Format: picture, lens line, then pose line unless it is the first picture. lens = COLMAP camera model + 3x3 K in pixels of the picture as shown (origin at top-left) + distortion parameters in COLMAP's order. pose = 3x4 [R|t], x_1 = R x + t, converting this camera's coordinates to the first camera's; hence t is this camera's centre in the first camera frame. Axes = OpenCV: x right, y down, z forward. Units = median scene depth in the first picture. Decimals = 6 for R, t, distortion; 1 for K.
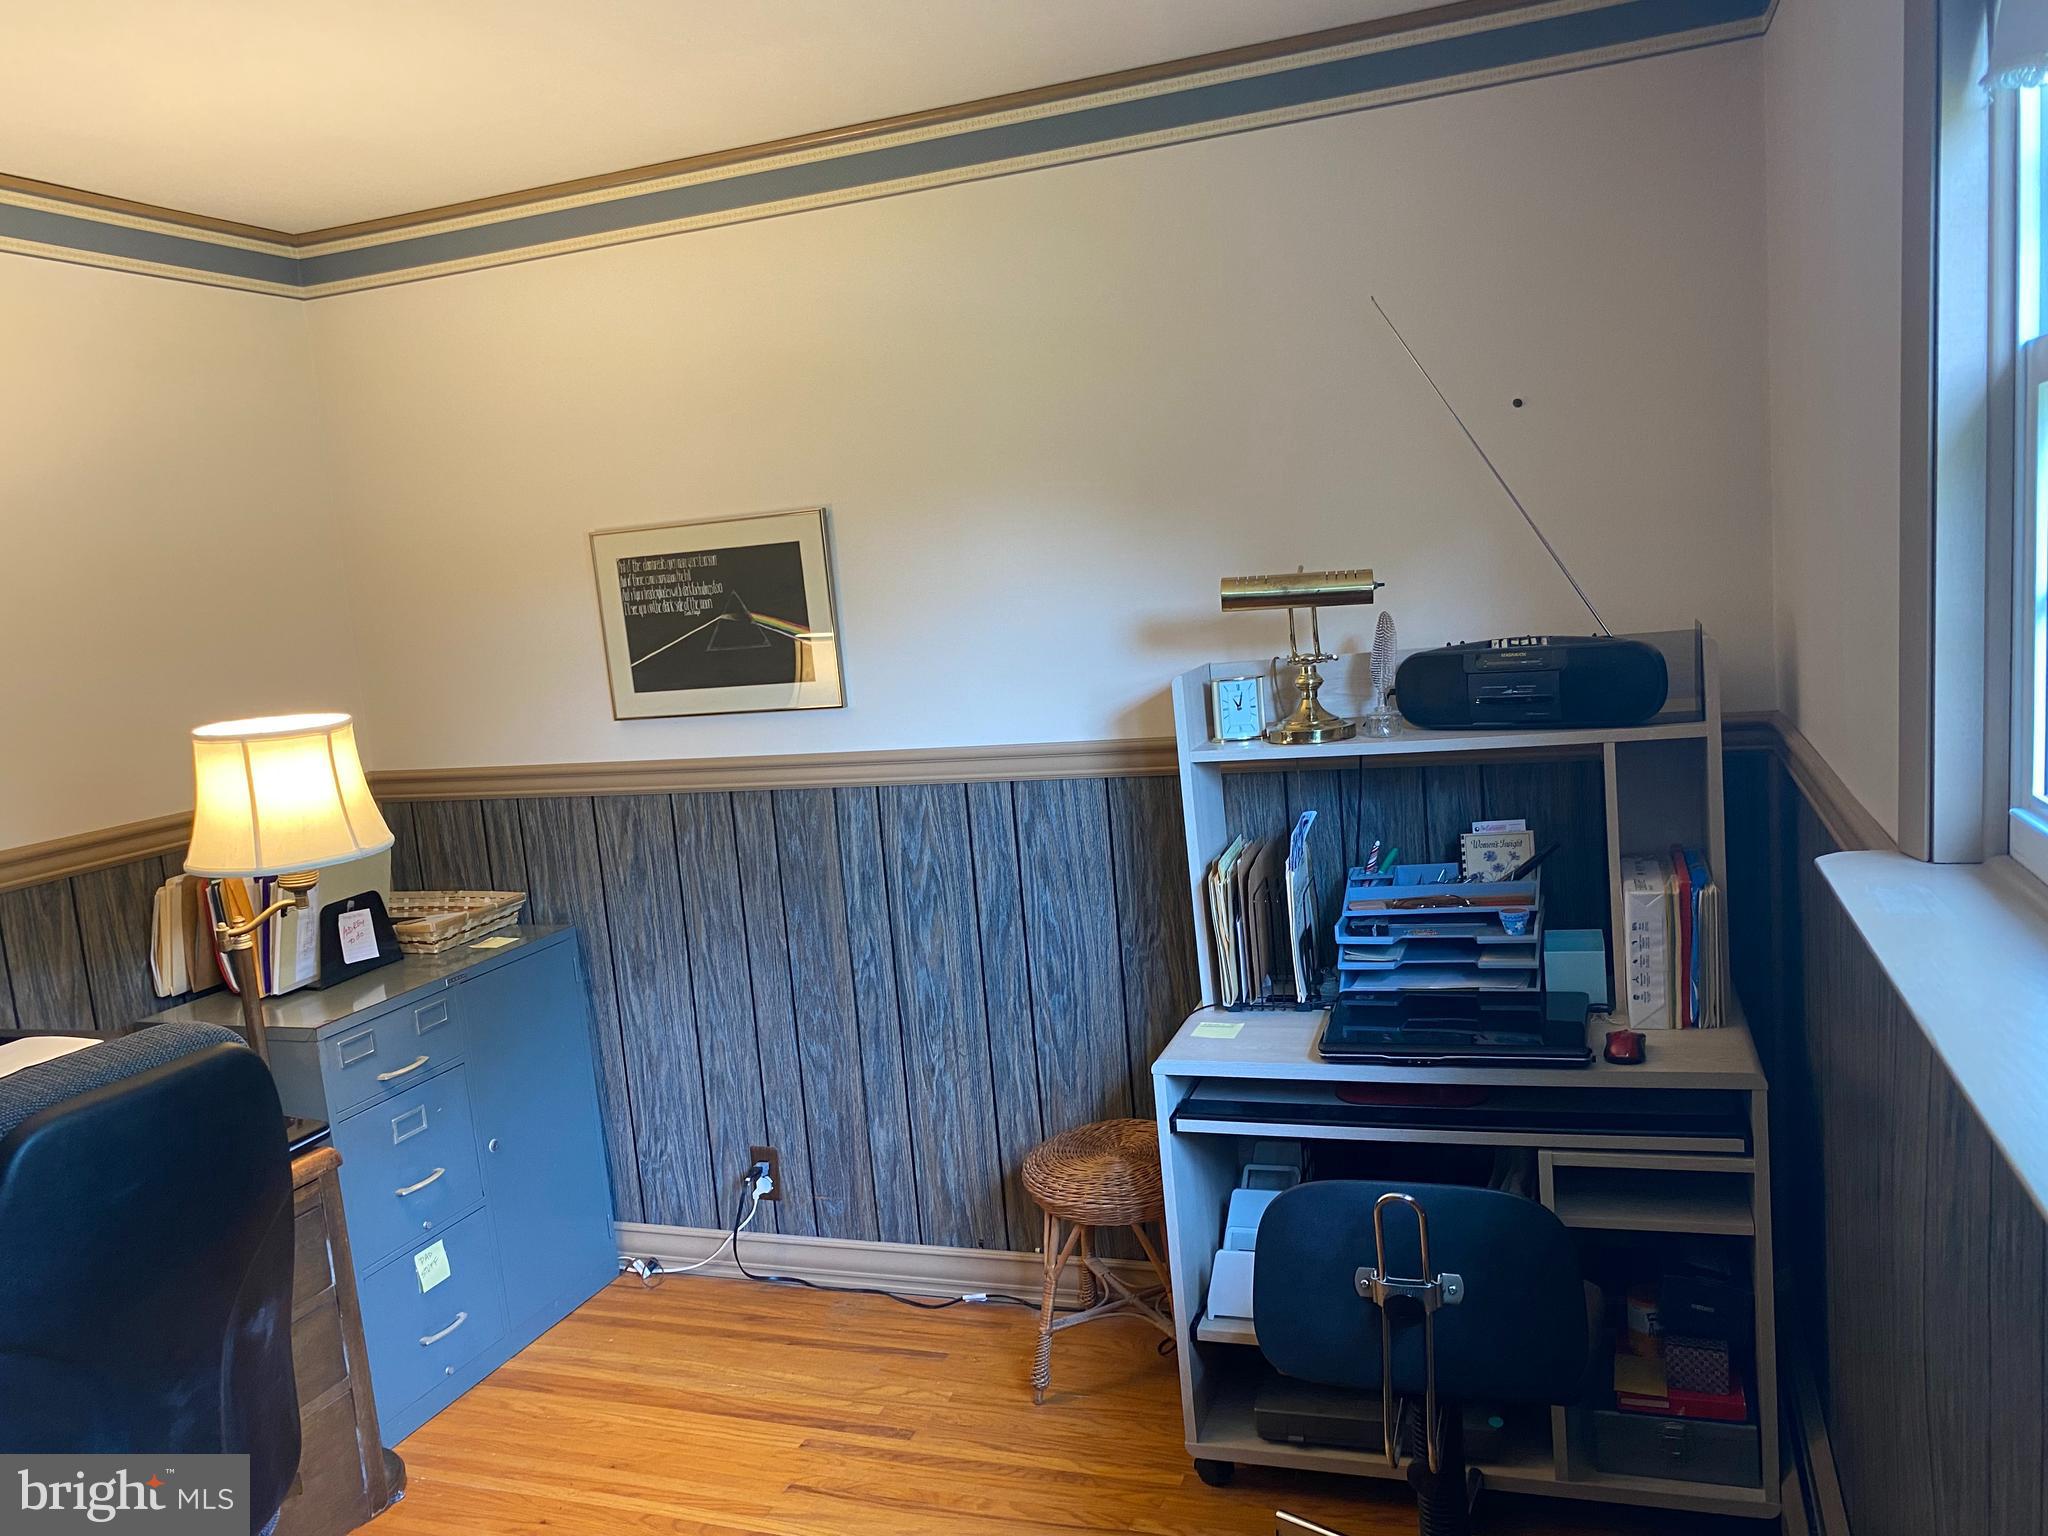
lens RADIAL K [[1548.4, 0, 1029.1], [0, 1548.4, 775.7], [0, 0, 1]] dist [0.133788, -0.000210]
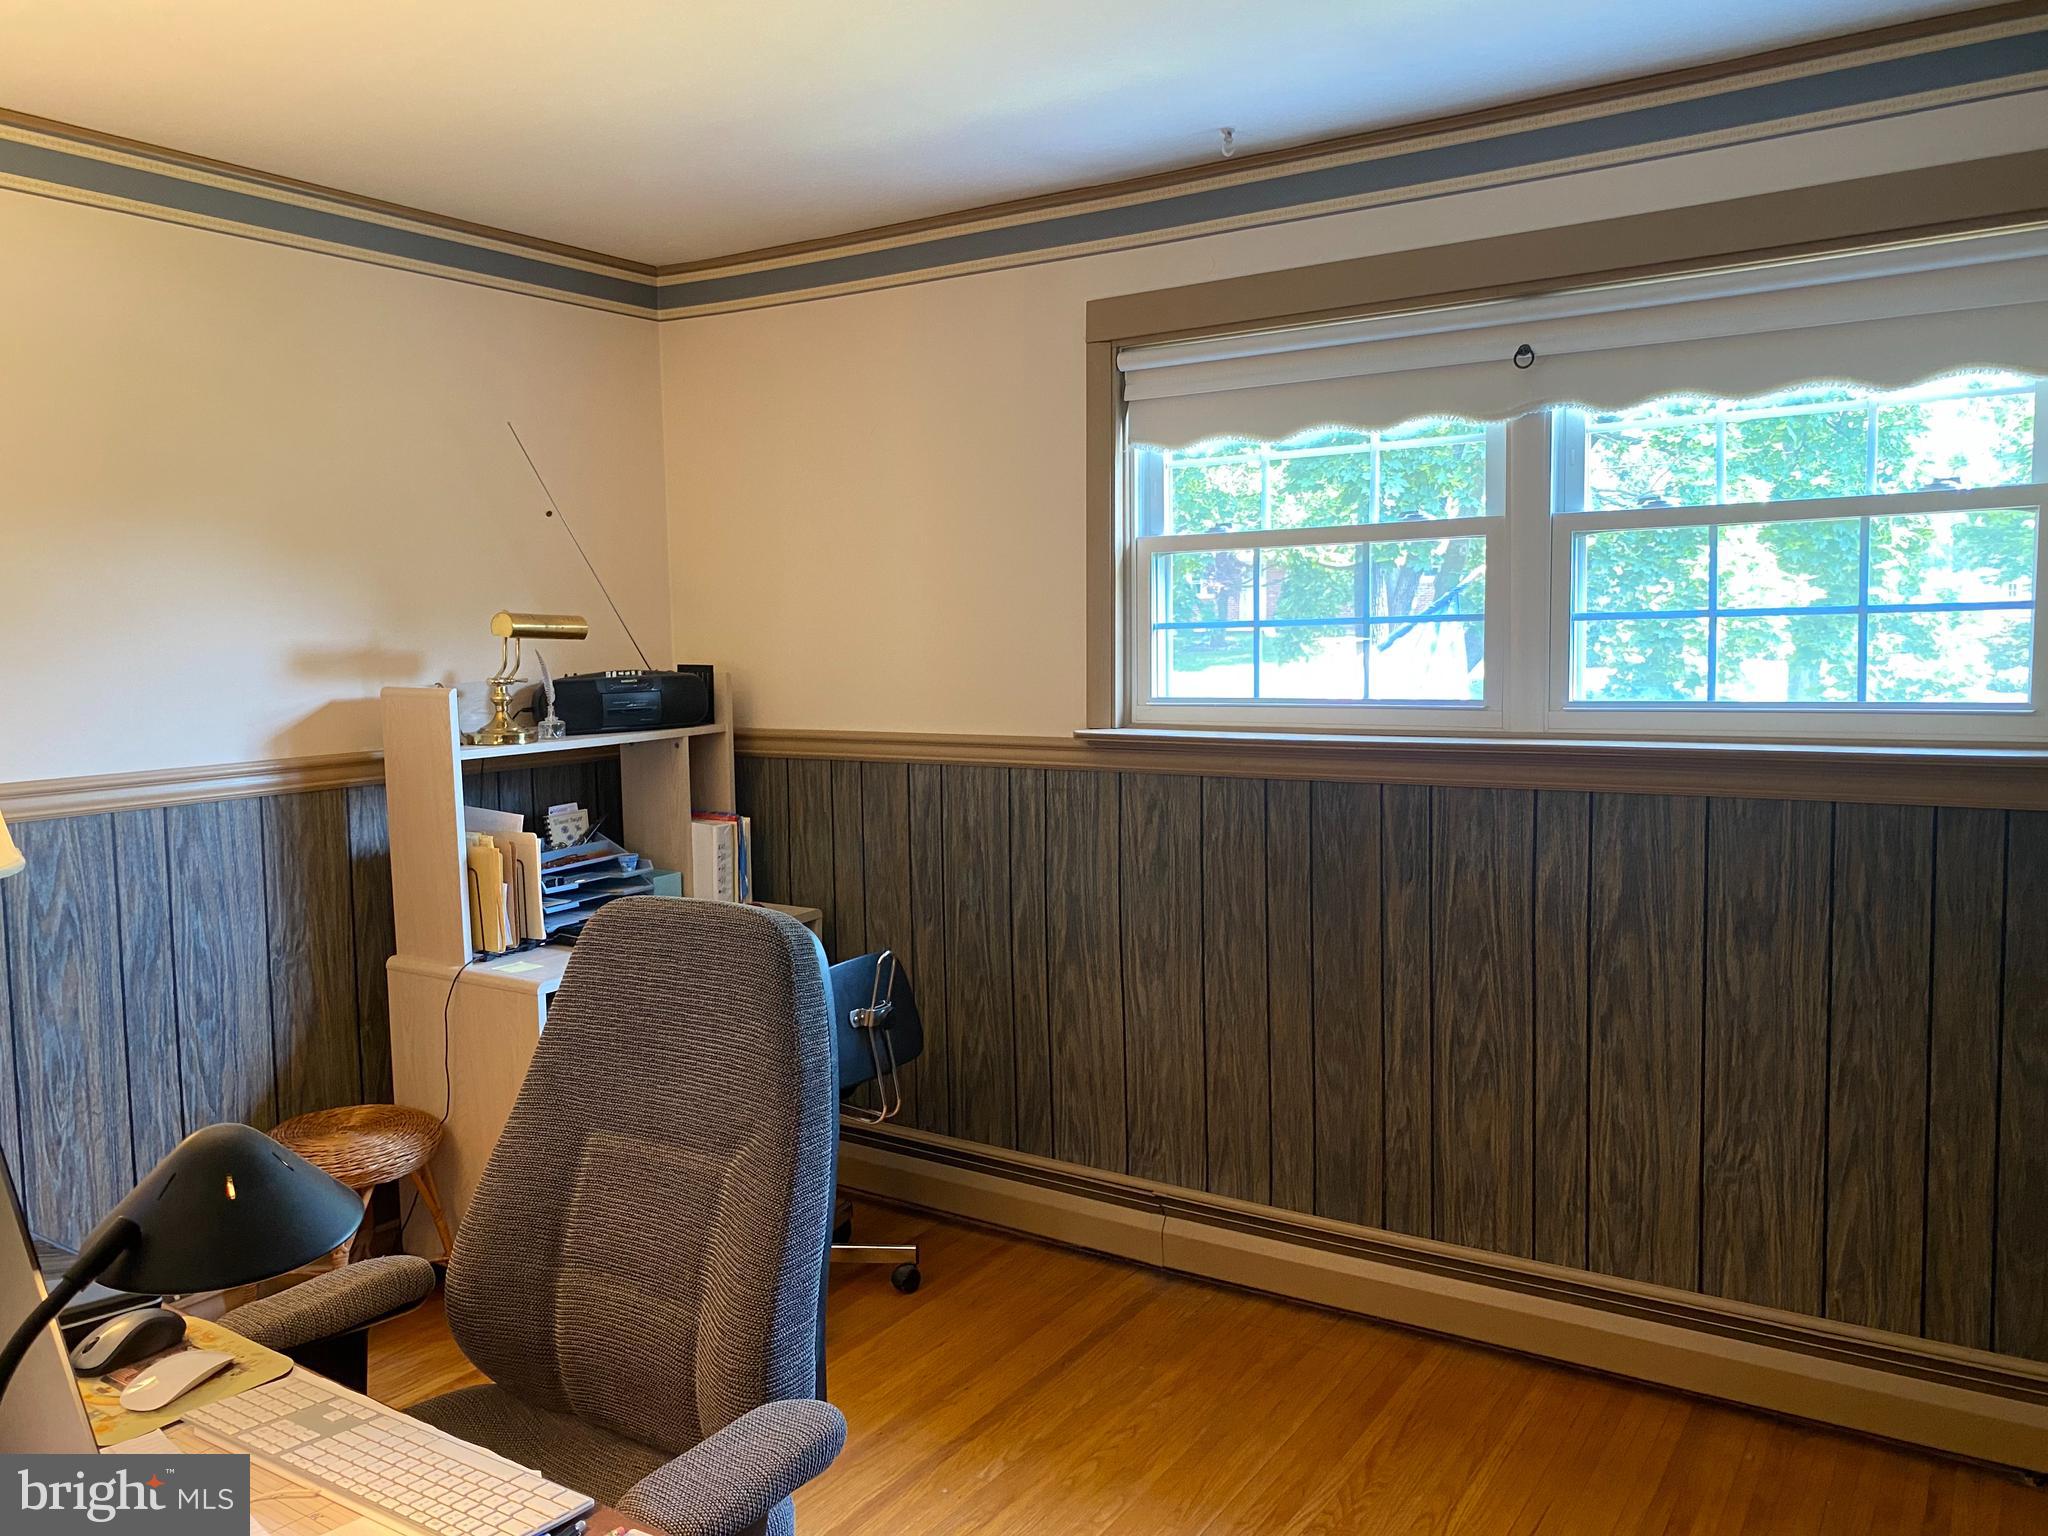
lens RADIAL K [[1579.2, 0, 1011.8], [0, 1579.2, 775.8], [0, 0, 1]] dist [0.006957, -0.000980]
pose [[0.227385, -0.011577, 0.973736, -0.855778], [0.123592, 0.992186, -0.017065, 0.066772], [-0.965930, 0.124227, 0.227039, 0.250572]]
